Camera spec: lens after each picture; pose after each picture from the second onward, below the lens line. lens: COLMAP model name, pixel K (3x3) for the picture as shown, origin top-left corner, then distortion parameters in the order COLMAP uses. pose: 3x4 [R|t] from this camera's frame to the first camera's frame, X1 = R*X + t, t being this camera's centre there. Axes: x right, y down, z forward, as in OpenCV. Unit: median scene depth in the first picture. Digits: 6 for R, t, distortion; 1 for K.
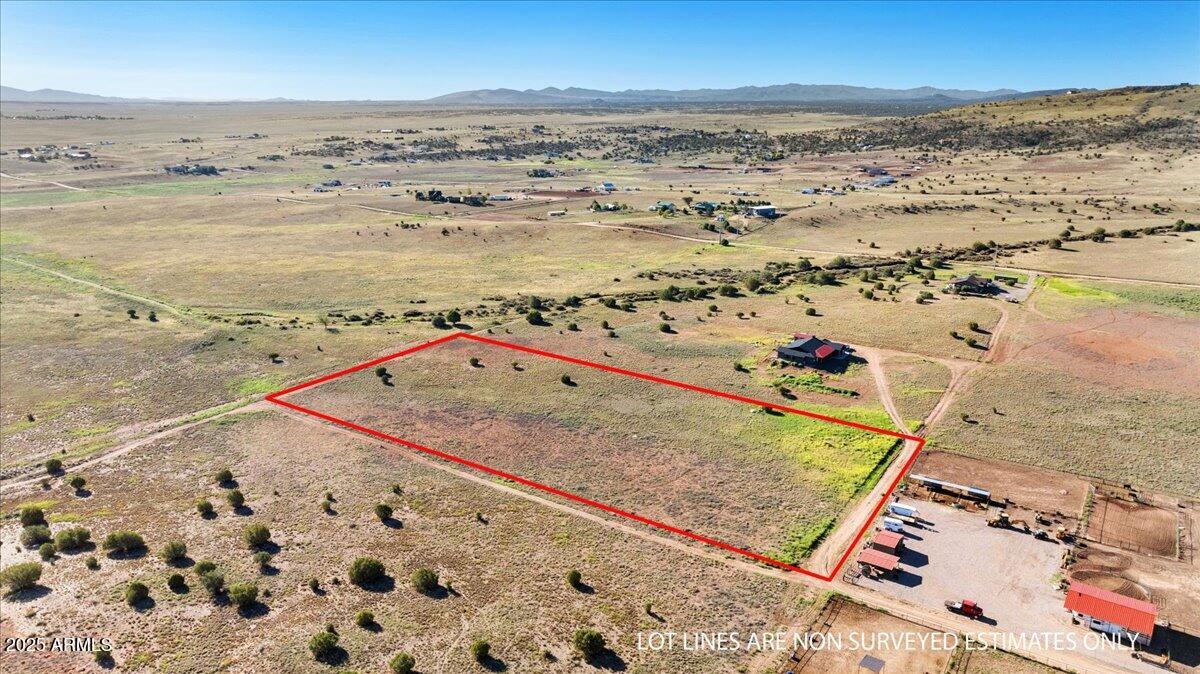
lens RADIAL K [[863.5, 0, 602.3], [0, 863.5, 309.6], [0, 0, 1]] dist [-0.048478, 0.068173]
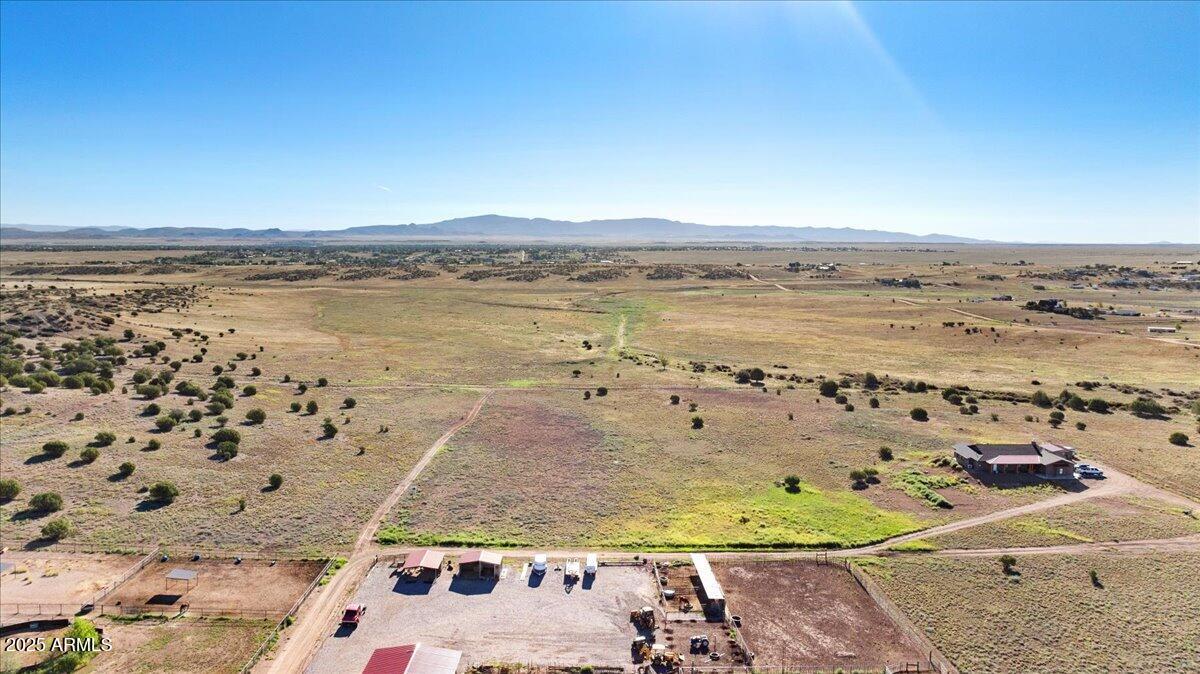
lens RADIAL K [[863.5, 0, 602.3], [0, 863.5, 309.6], [0, 0, 1]] dist [-0.048478, 0.068173]
pose [[0.582250, 0.062628, -0.810594, 0.862603], [-0.196799, 0.978235, -0.065780, 0.060604], [0.788831, 0.197825, 0.581903, 0.487956]]
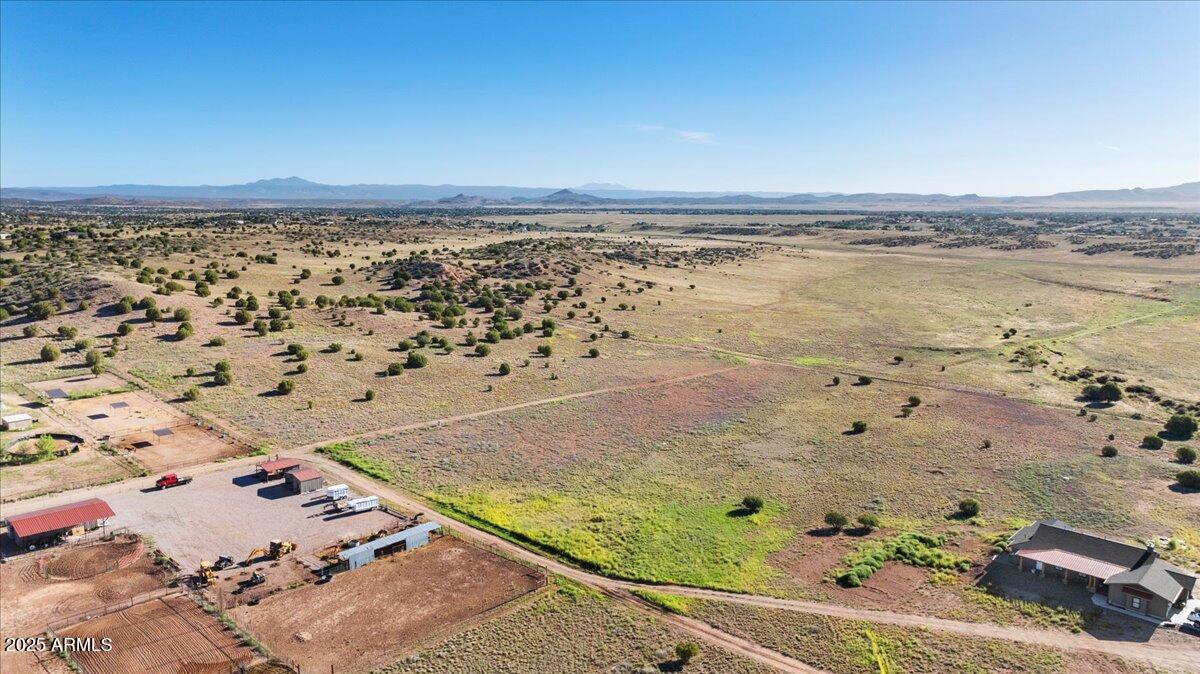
lens RADIAL K [[863.5, 0, 602.3], [0, 863.5, 309.6], [0, 0, 1]] dist [-0.048478, 0.068173]
pose [[-0.179273, 0.115395, -0.977008, 0.980799], [-0.243427, 0.957013, 0.157700, -0.110124], [0.953207, 0.266102, -0.143476, 1.171231]]
